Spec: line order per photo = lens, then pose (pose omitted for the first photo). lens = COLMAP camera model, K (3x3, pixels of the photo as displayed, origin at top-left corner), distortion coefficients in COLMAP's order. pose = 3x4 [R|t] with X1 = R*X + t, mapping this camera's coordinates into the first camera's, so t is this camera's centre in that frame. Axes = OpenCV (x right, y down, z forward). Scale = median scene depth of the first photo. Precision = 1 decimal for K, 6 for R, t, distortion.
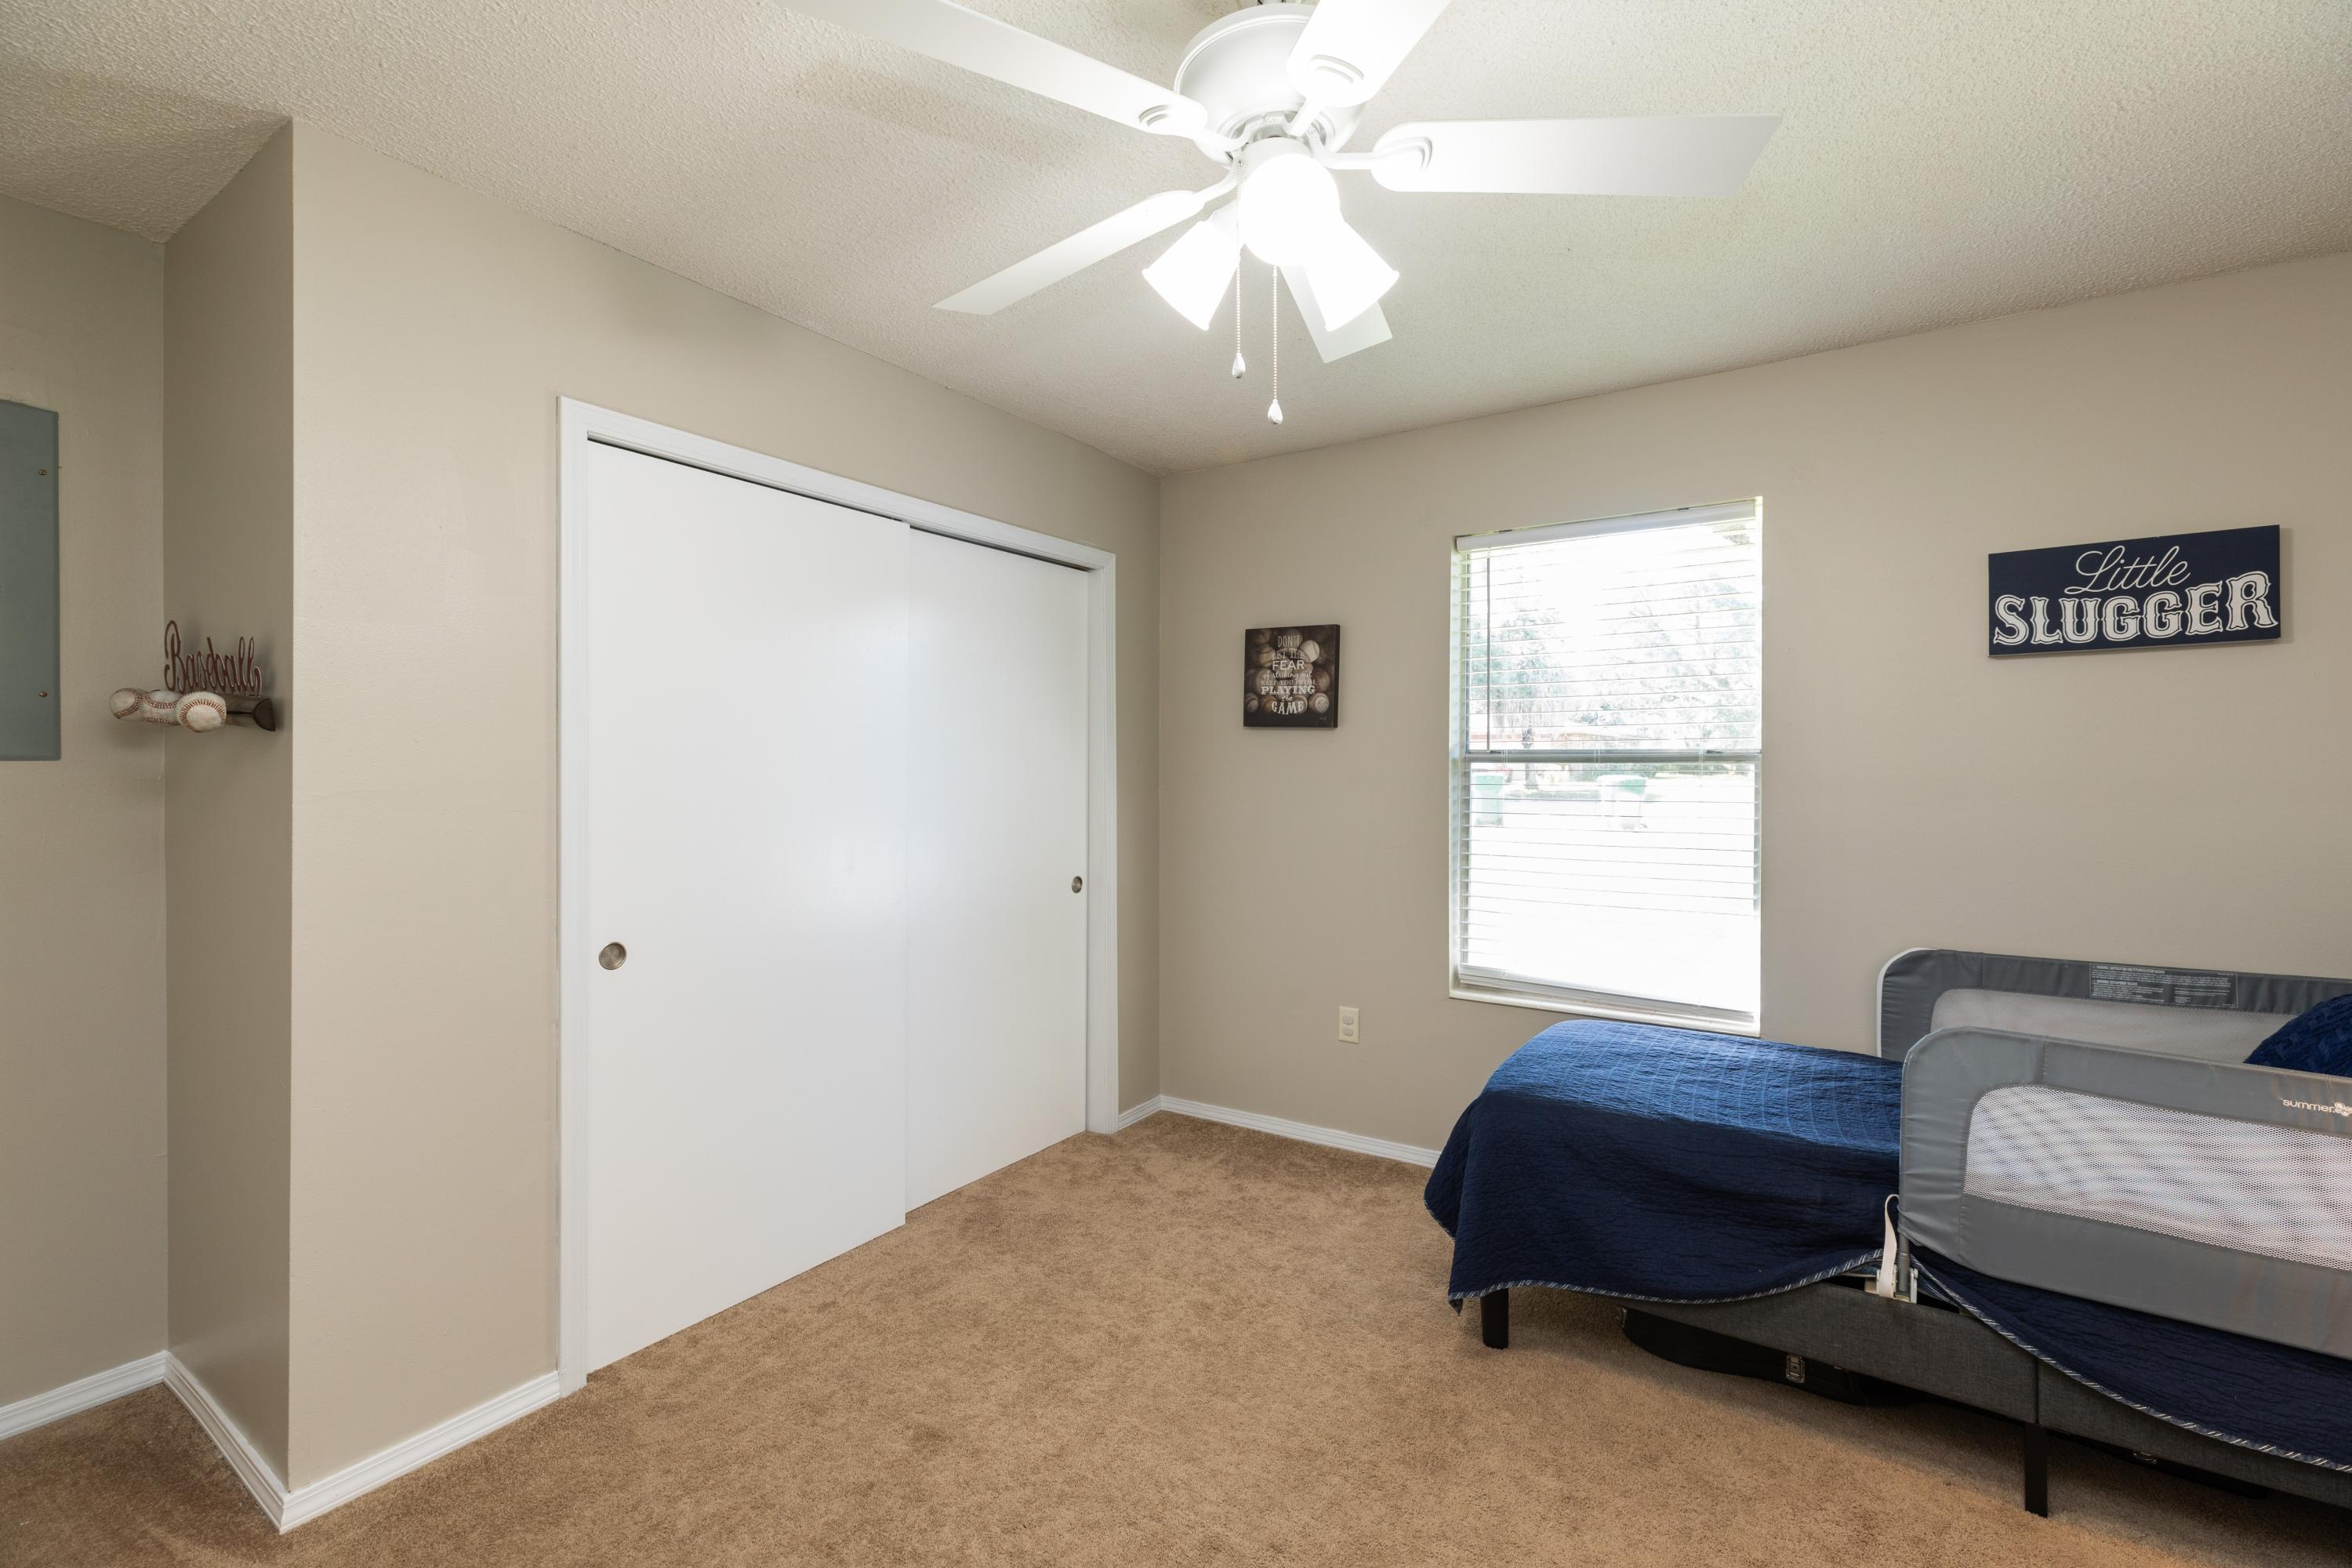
lens RADIAL K [[1059.1, 0, 1174.6], [0, 1059.1, 769.2], [0, 0, 1]] dist [-0.000021, -0.000208]
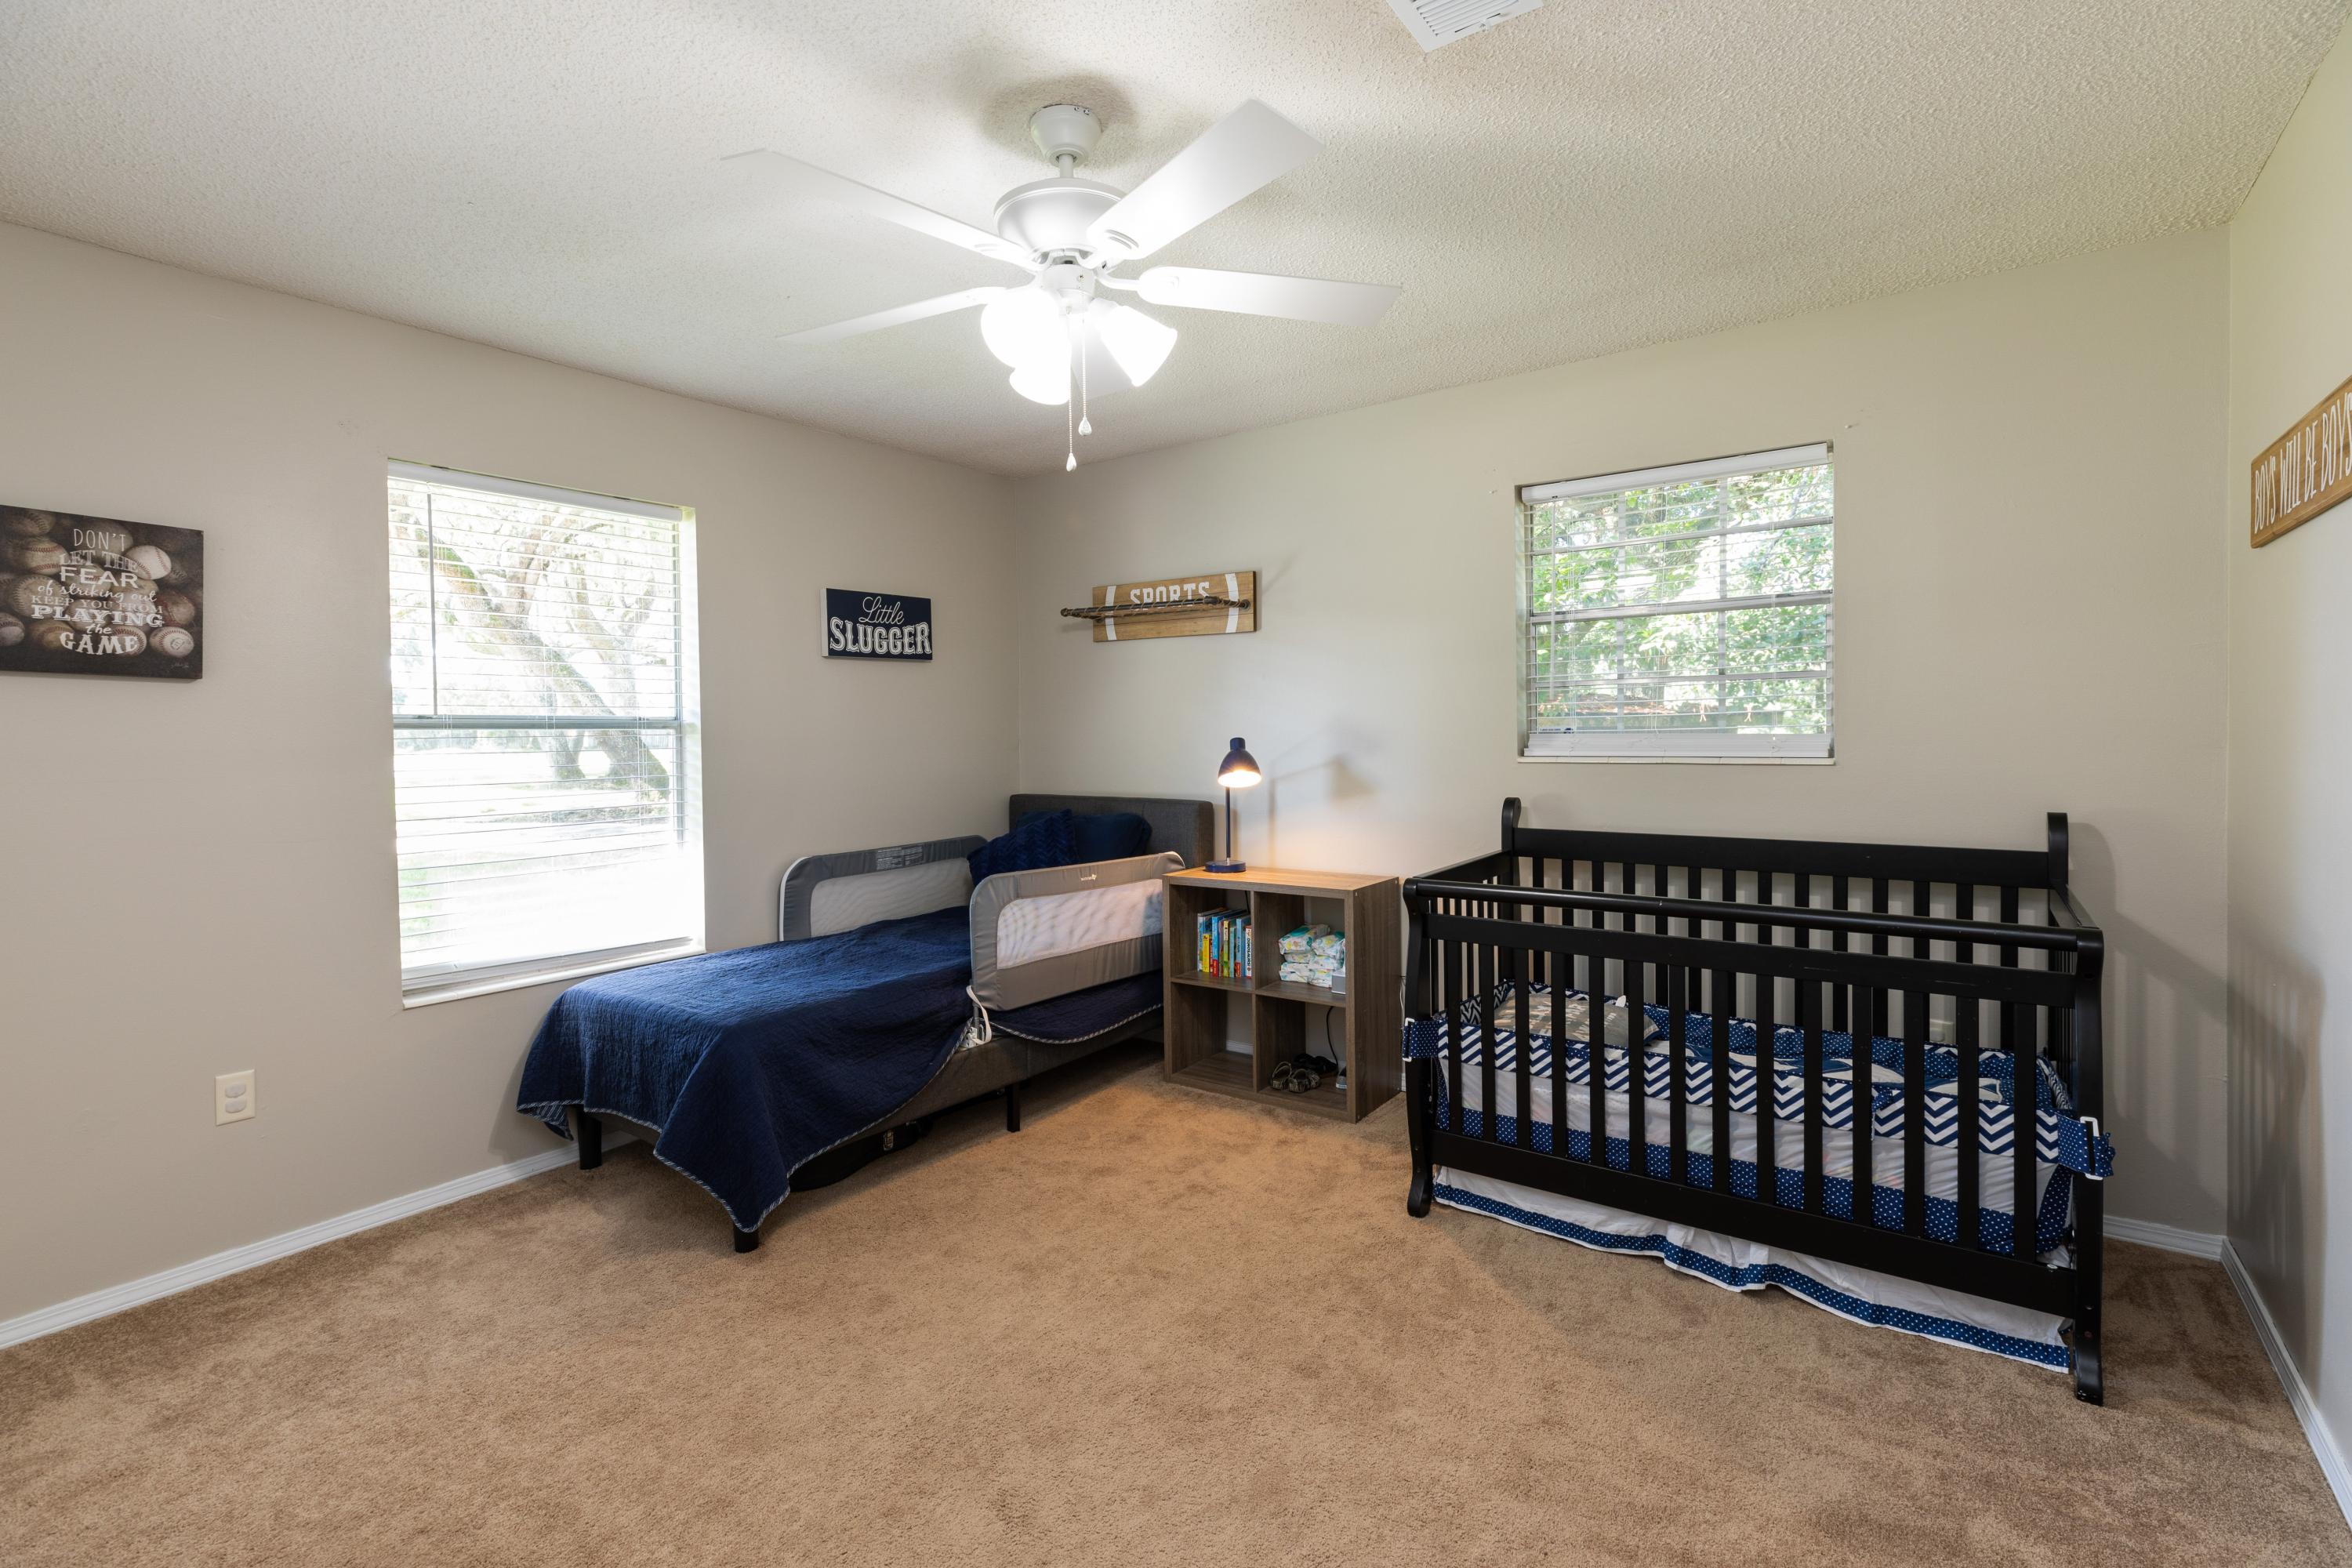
lens RADIAL K [[1059.1, 0, 1180.4], [0, 1059.1, 740.4], [0, 0, 1]] dist [-0.000021, -0.000208]
pose [[0.023813, -0.011942, 0.999645, -0.622328], [0.012689, 0.999852, 0.011642, 0.001072], [-0.999636, 0.012408, 0.023961, 0.402649]]
